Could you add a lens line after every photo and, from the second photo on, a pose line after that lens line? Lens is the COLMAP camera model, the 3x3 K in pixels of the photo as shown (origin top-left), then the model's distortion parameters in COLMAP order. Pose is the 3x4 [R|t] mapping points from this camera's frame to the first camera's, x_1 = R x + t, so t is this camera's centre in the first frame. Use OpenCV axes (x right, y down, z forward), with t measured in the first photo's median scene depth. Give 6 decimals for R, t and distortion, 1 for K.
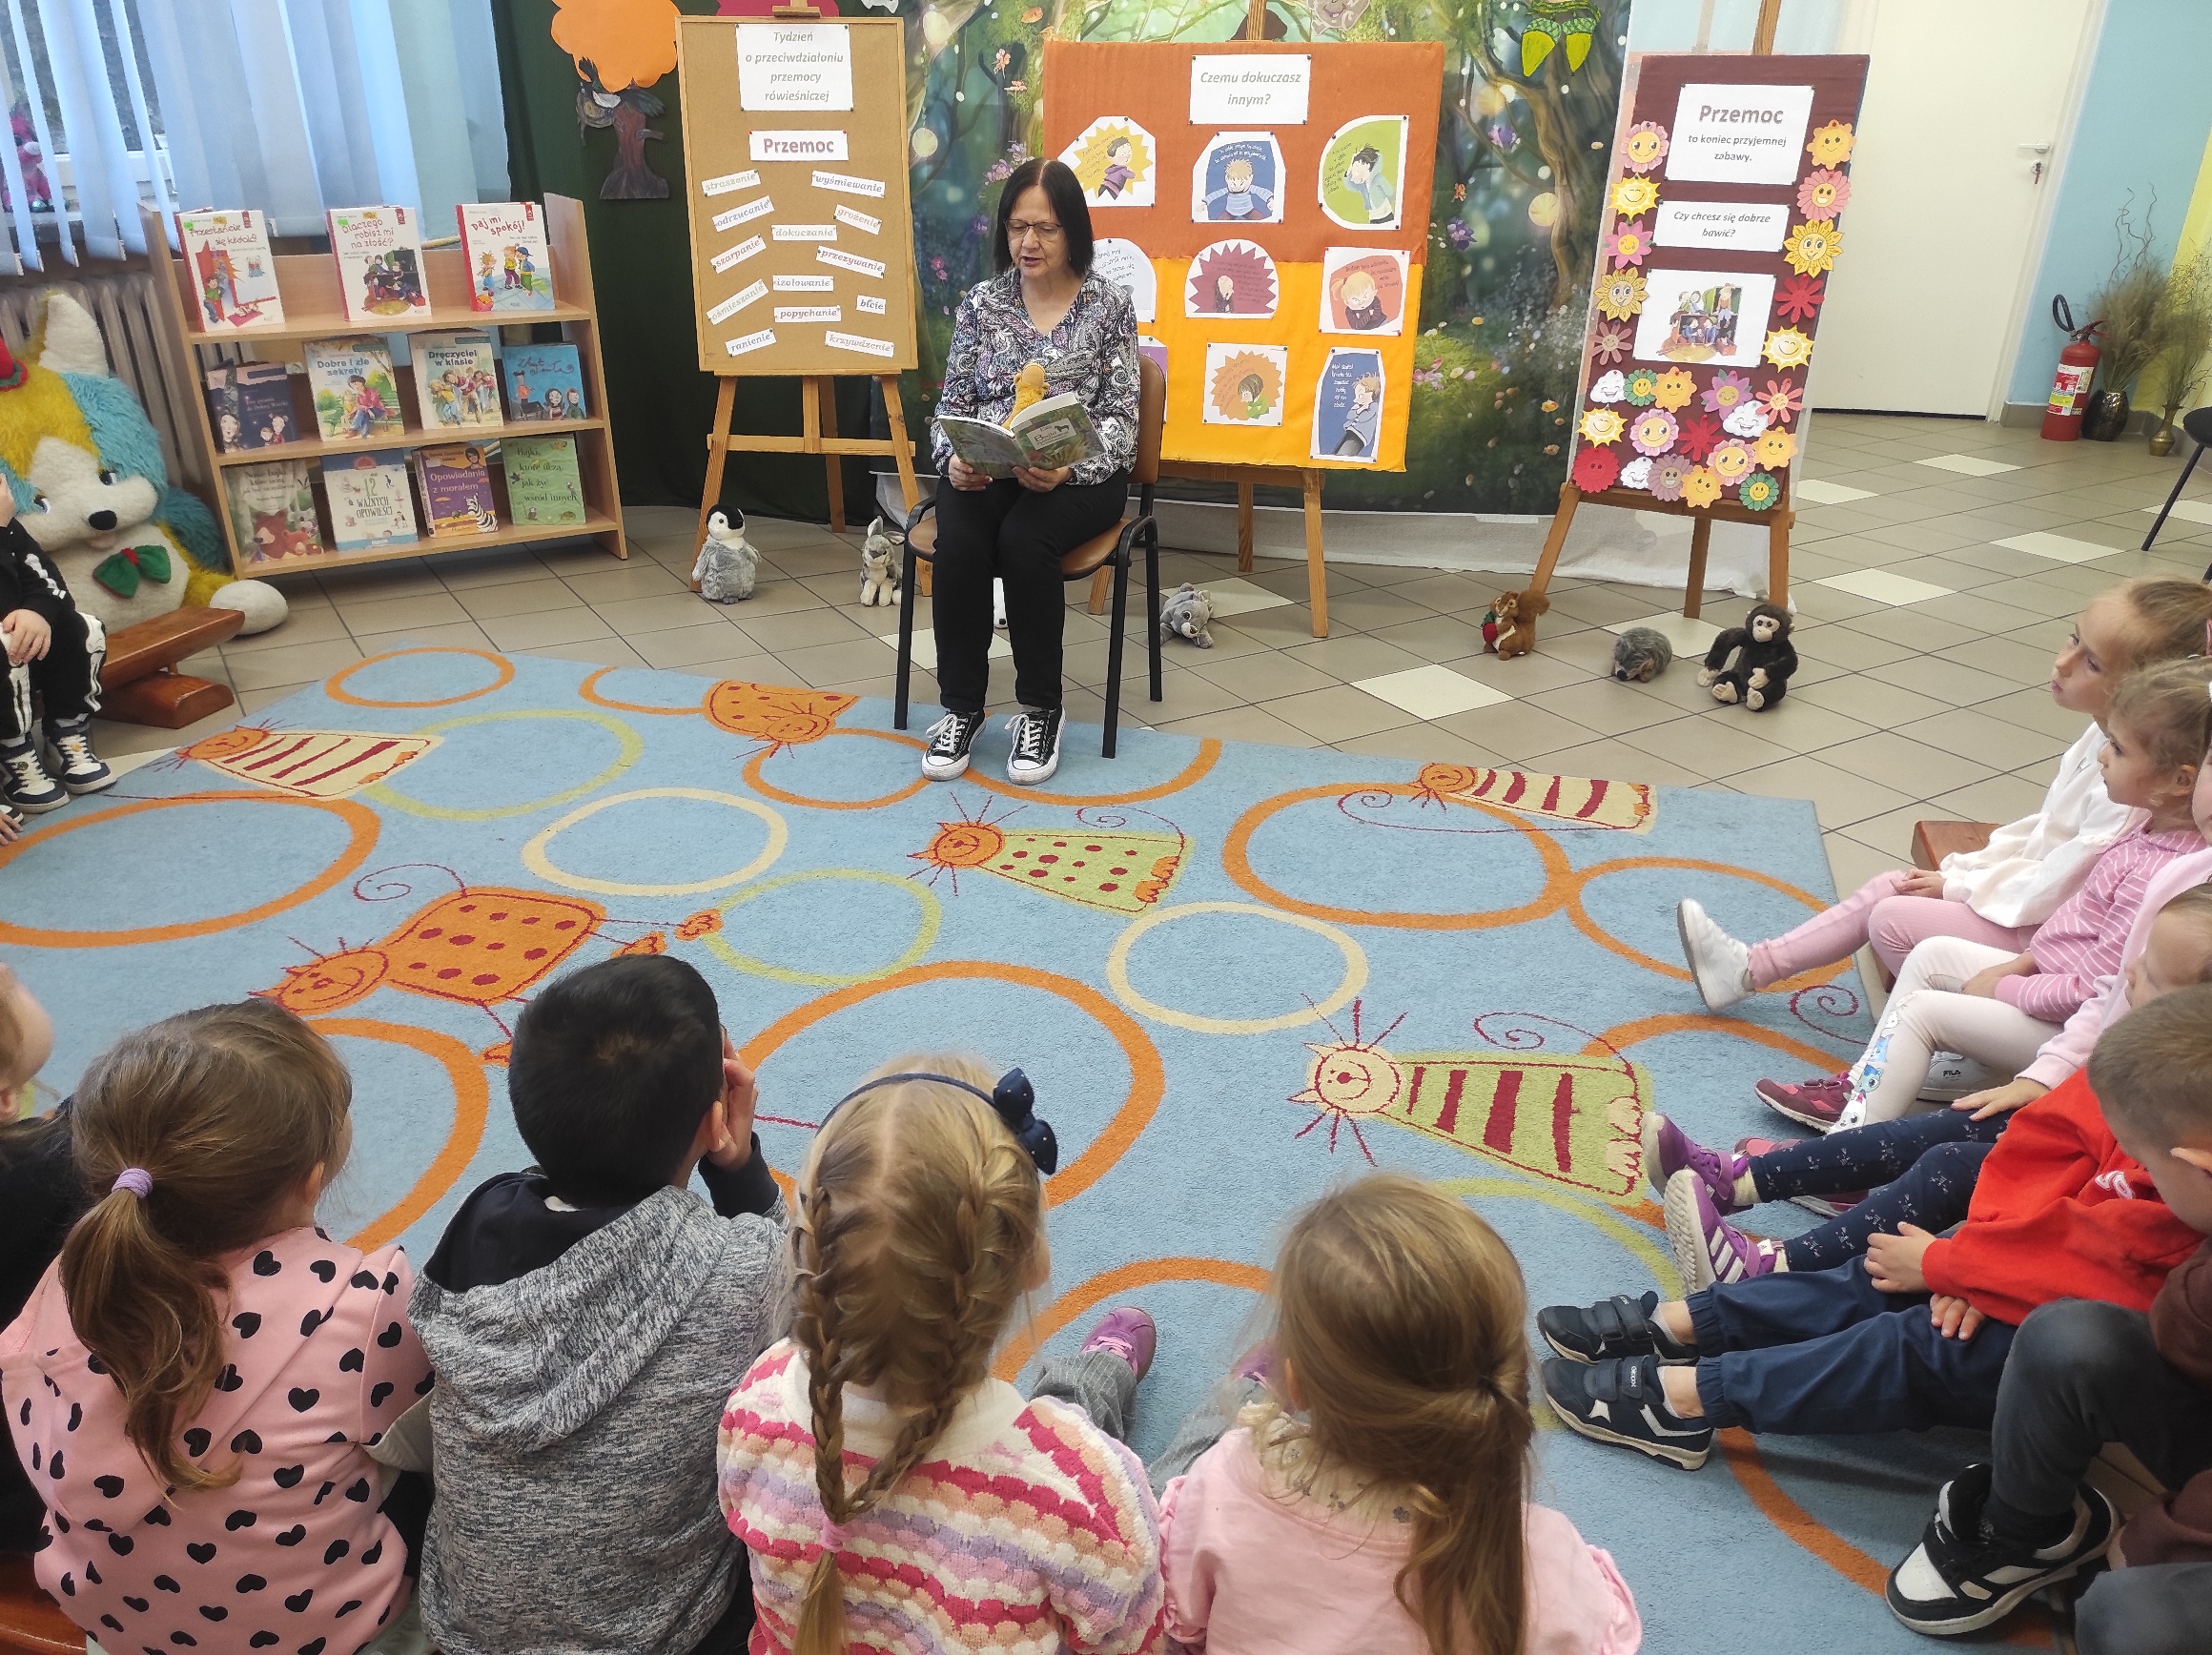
lens RADIAL K [[1619.3, 0, 1129.5], [0, 1619.3, 834.1], [0, 0, 1]] dist [0.075827, -0.085341]
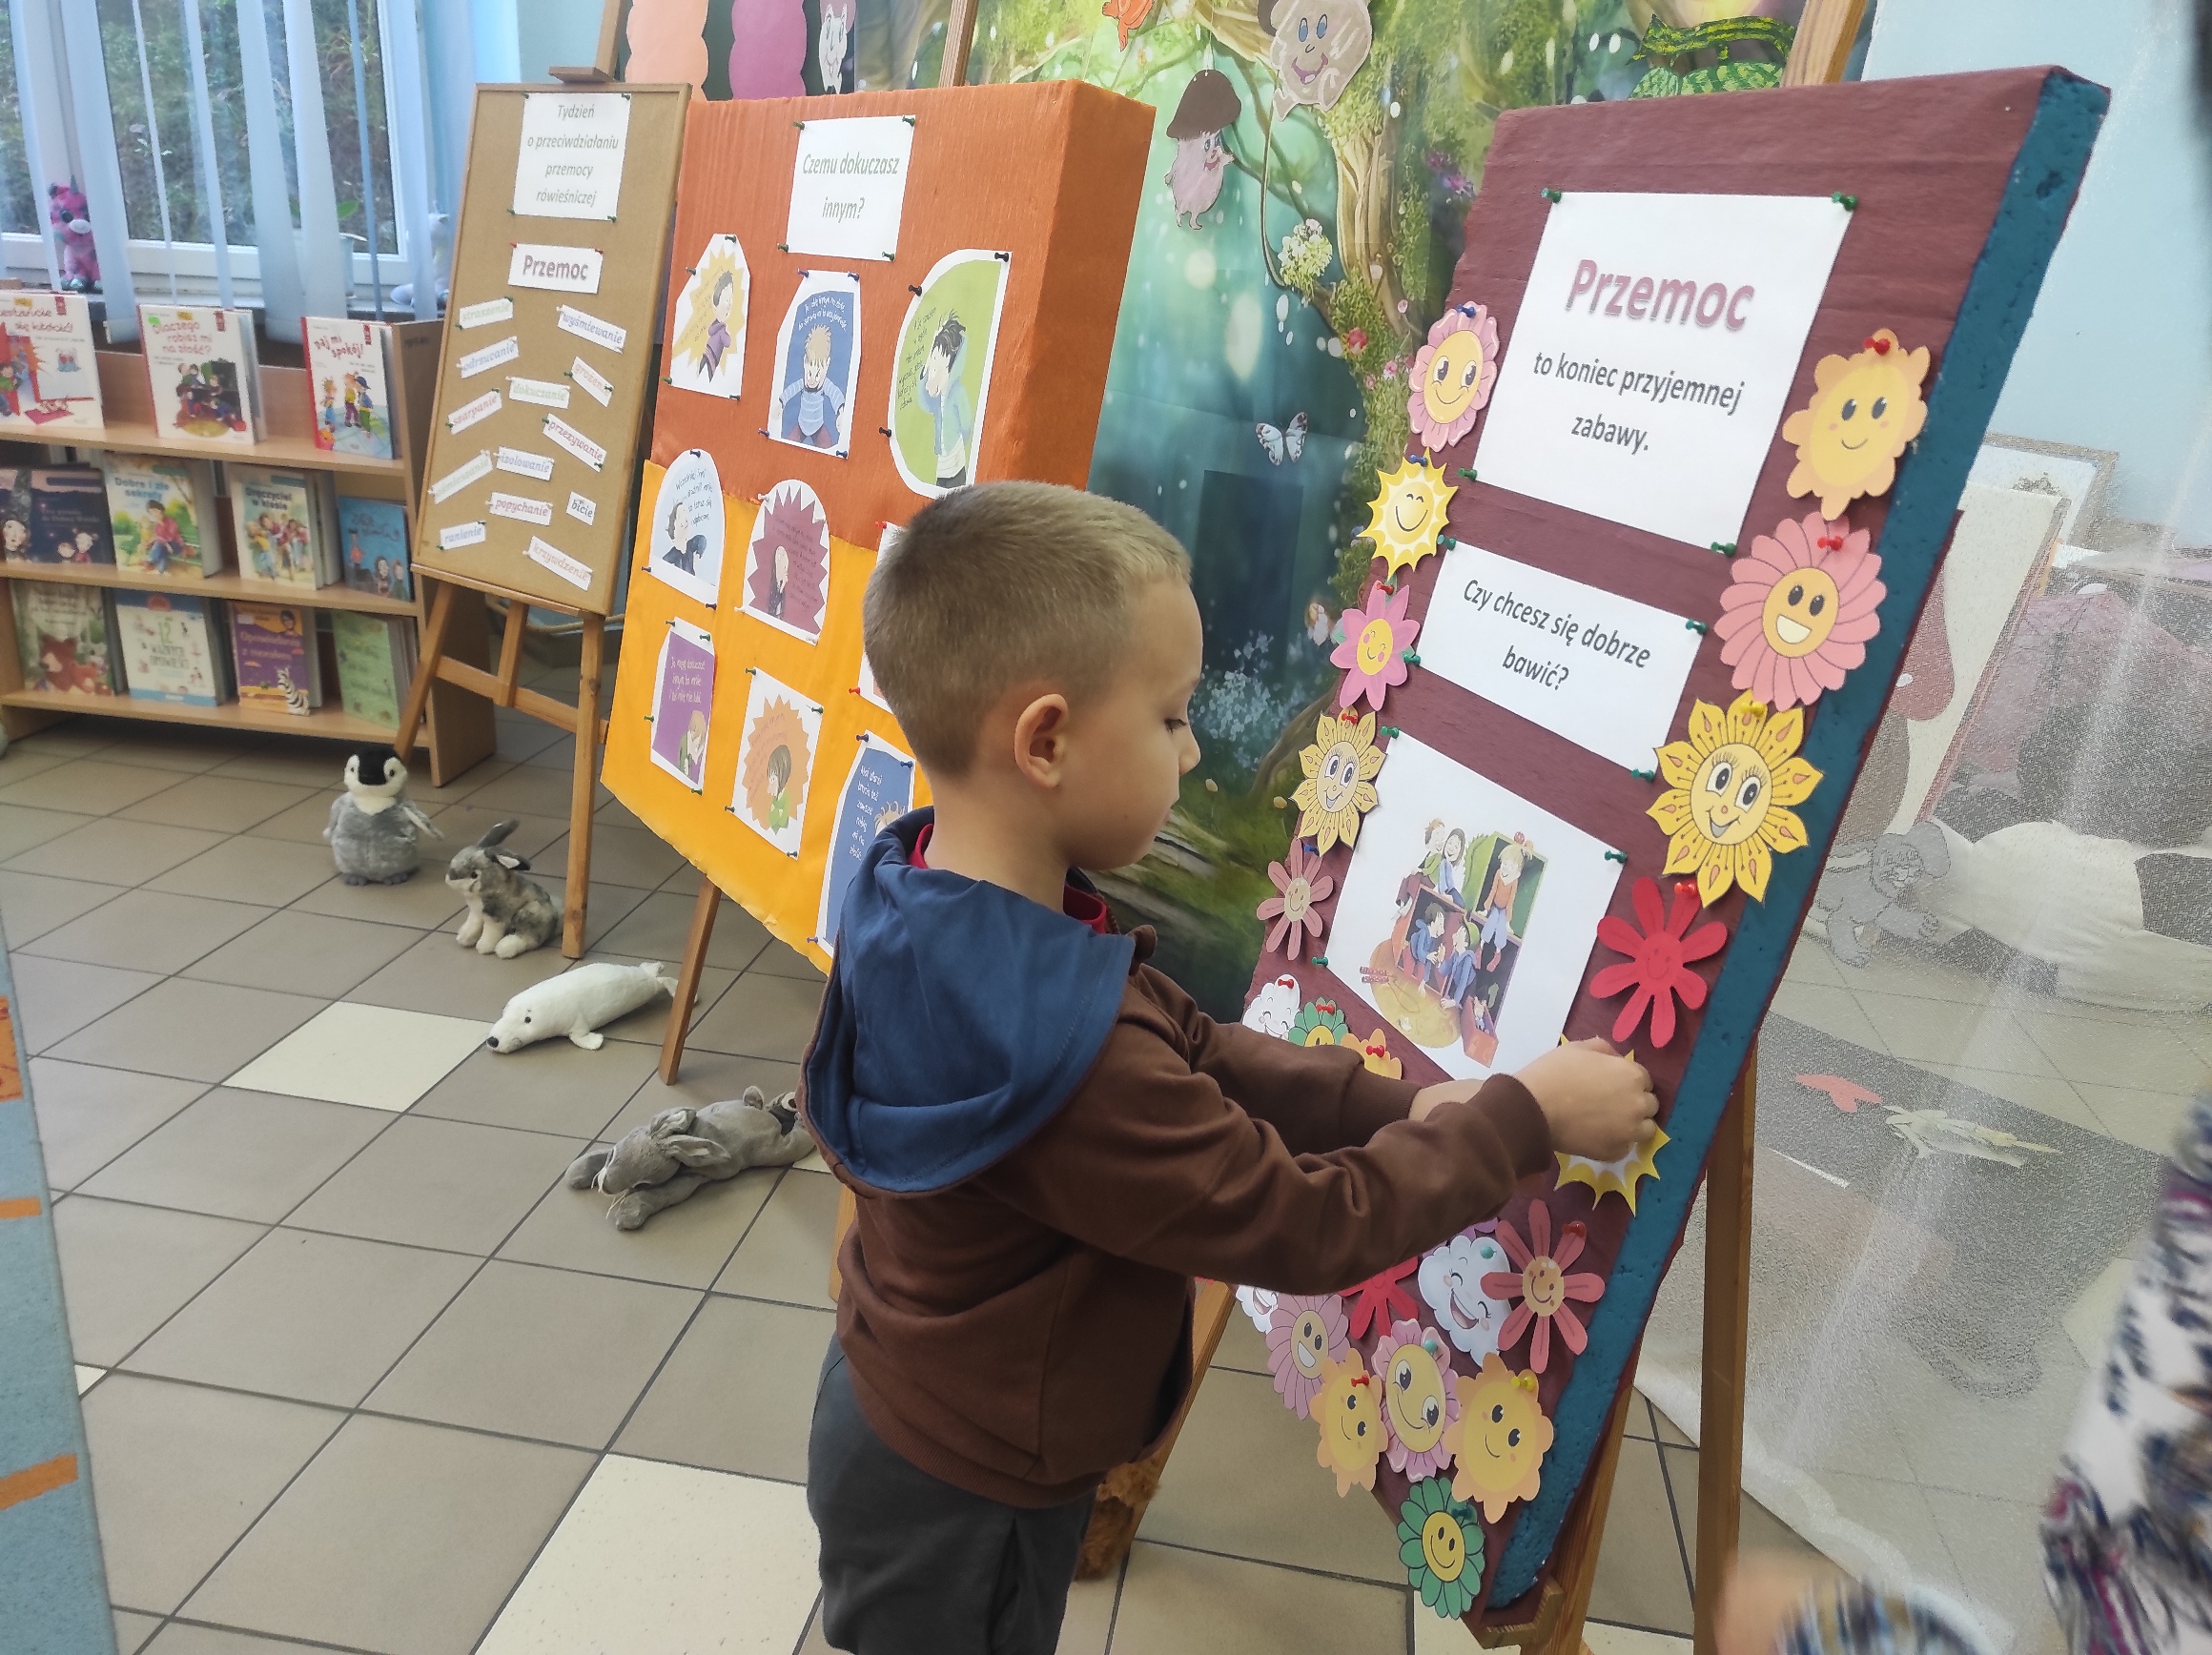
lens RADIAL K [[1630.3, 0, 1129.5], [0, 1630.3, 840.0], [0, 0, 1]] dist [0.030106, -0.009529]
pose [[0.759043, 0.263192, -0.595469, 0.435297], [-0.329768, 0.944057, -0.003090, -0.277266], [0.561344, 0.198712, 0.803372, 0.645926]]
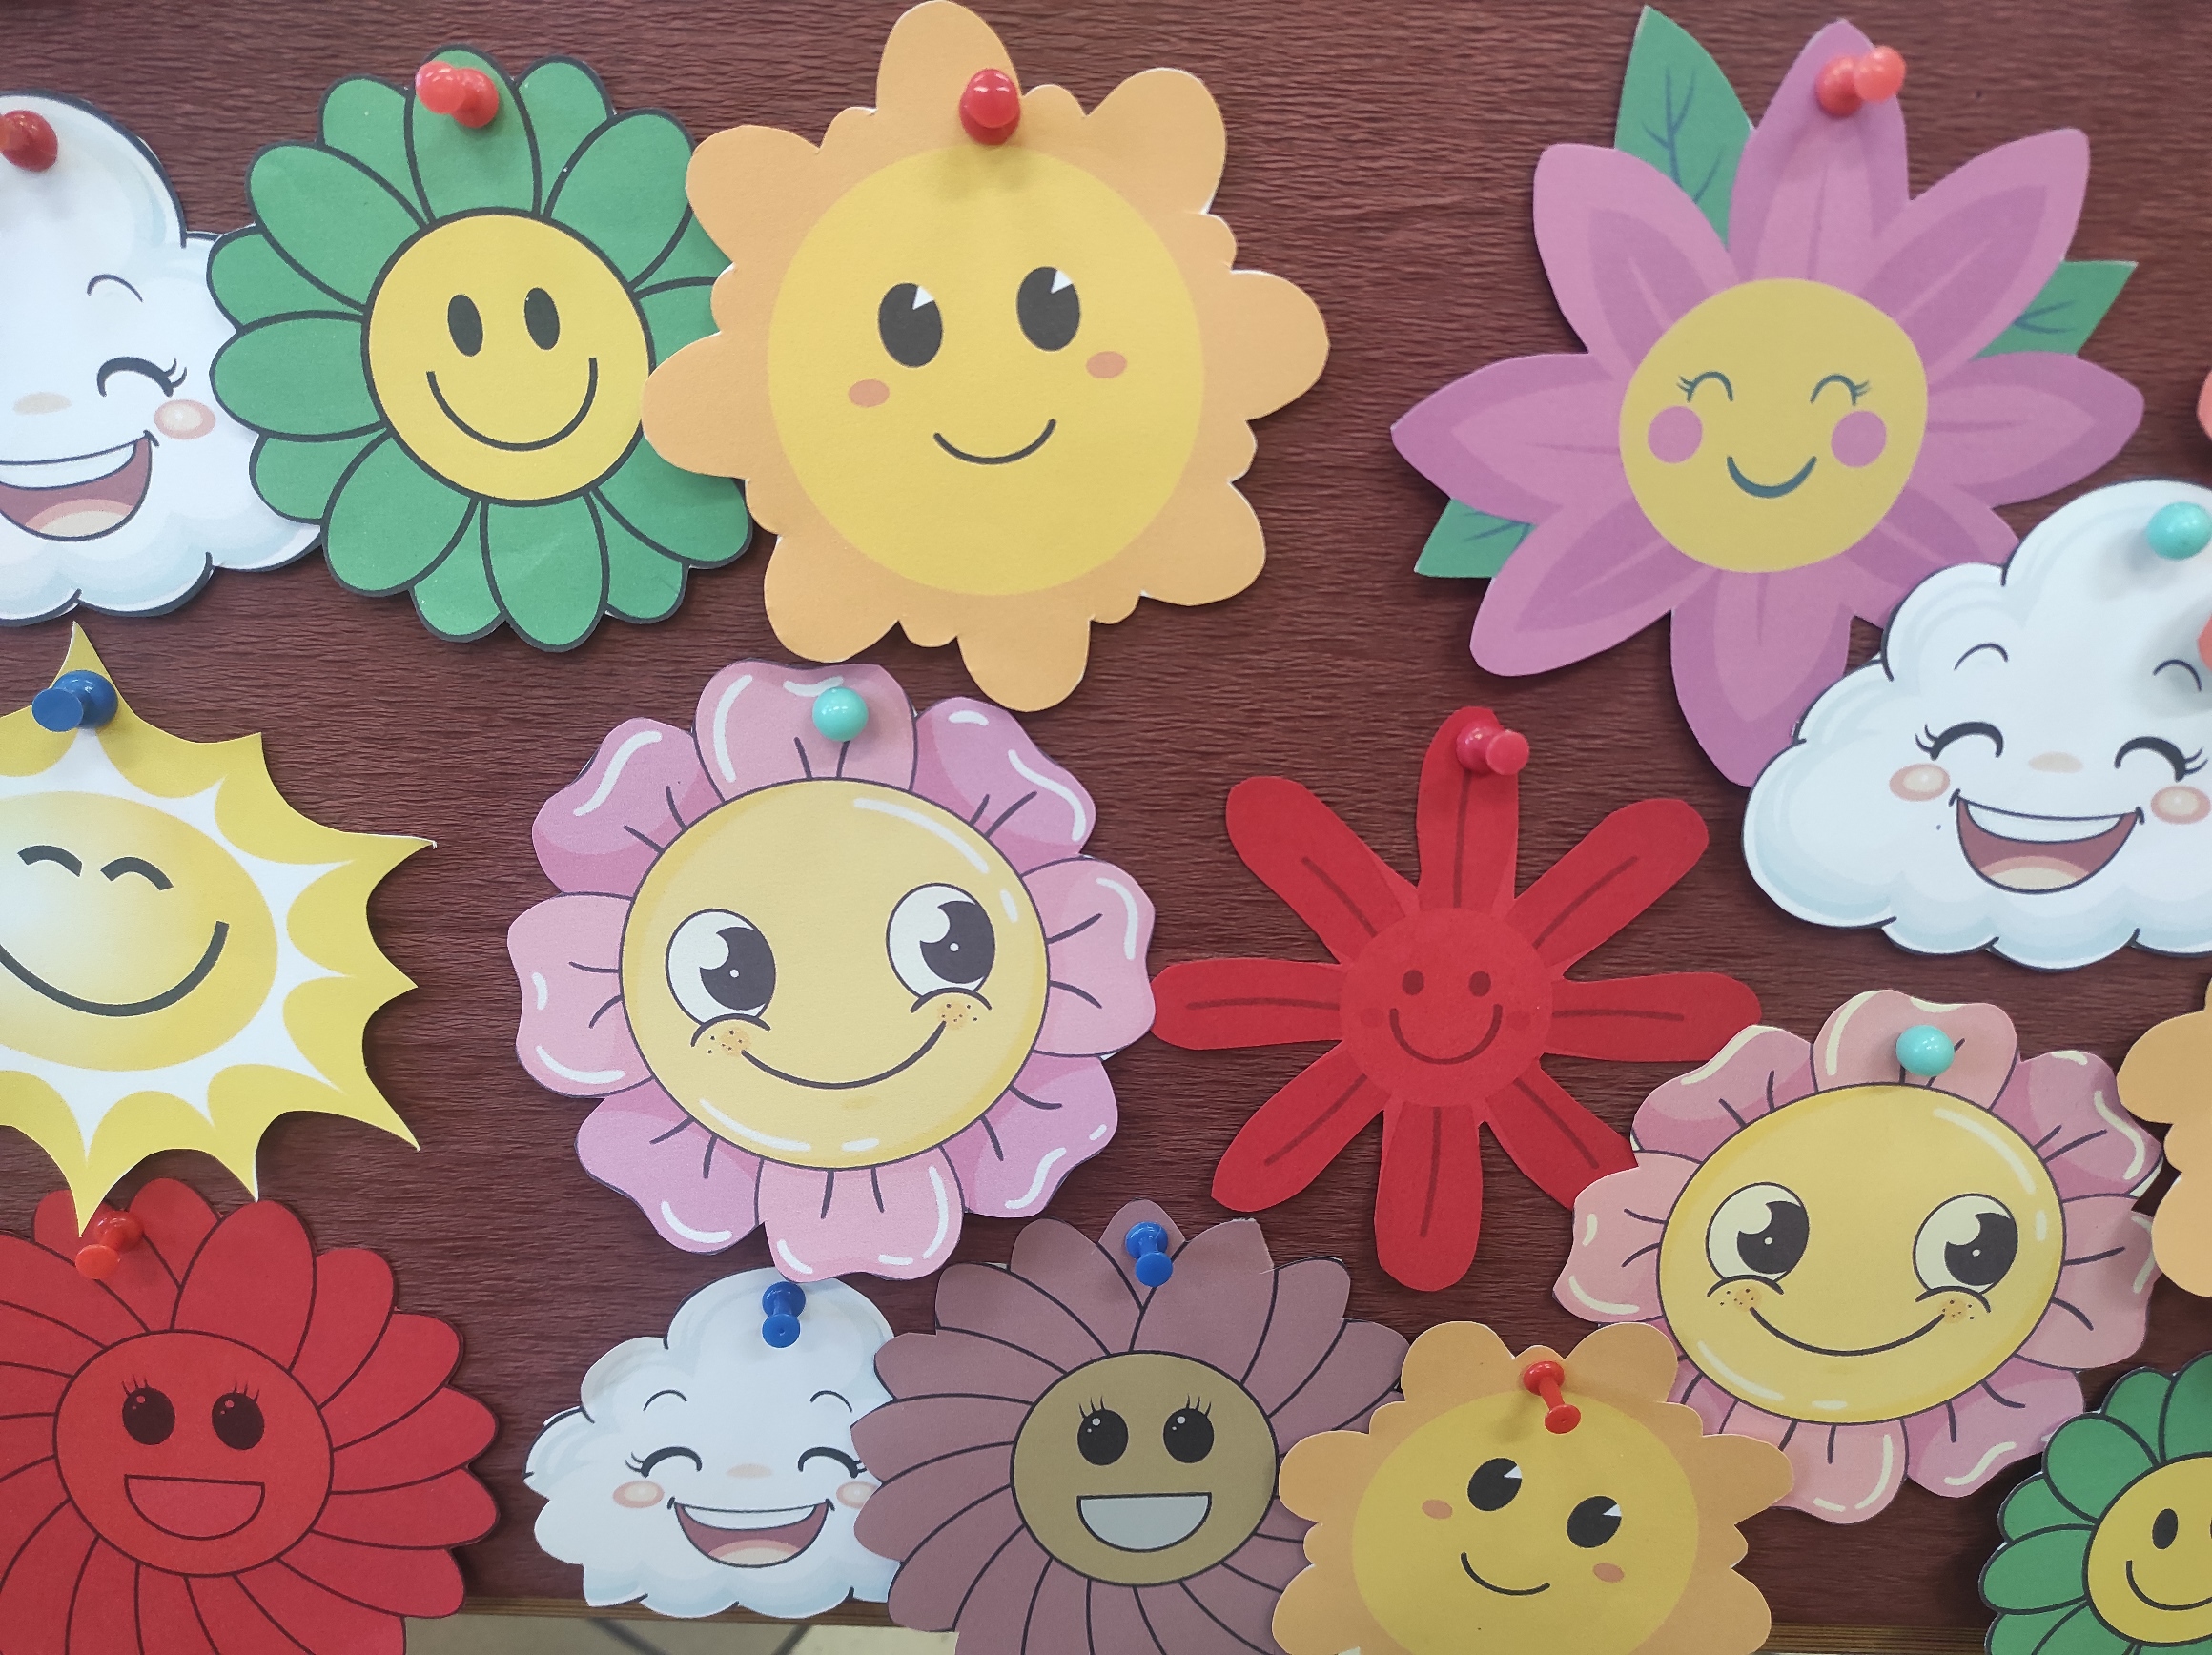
lens RADIAL K [[1627.5, 0, 1113.3], [0, 1627.5, 830.9], [0, 0, 1]] dist [0.043537, -0.054732]
pose [[0.884260, -0.207234, 0.418494, 0.280013], [0.175996, 0.977953, 0.112399, -0.238141], [-0.432561, -0.025736, 0.901237, 0.859738]]
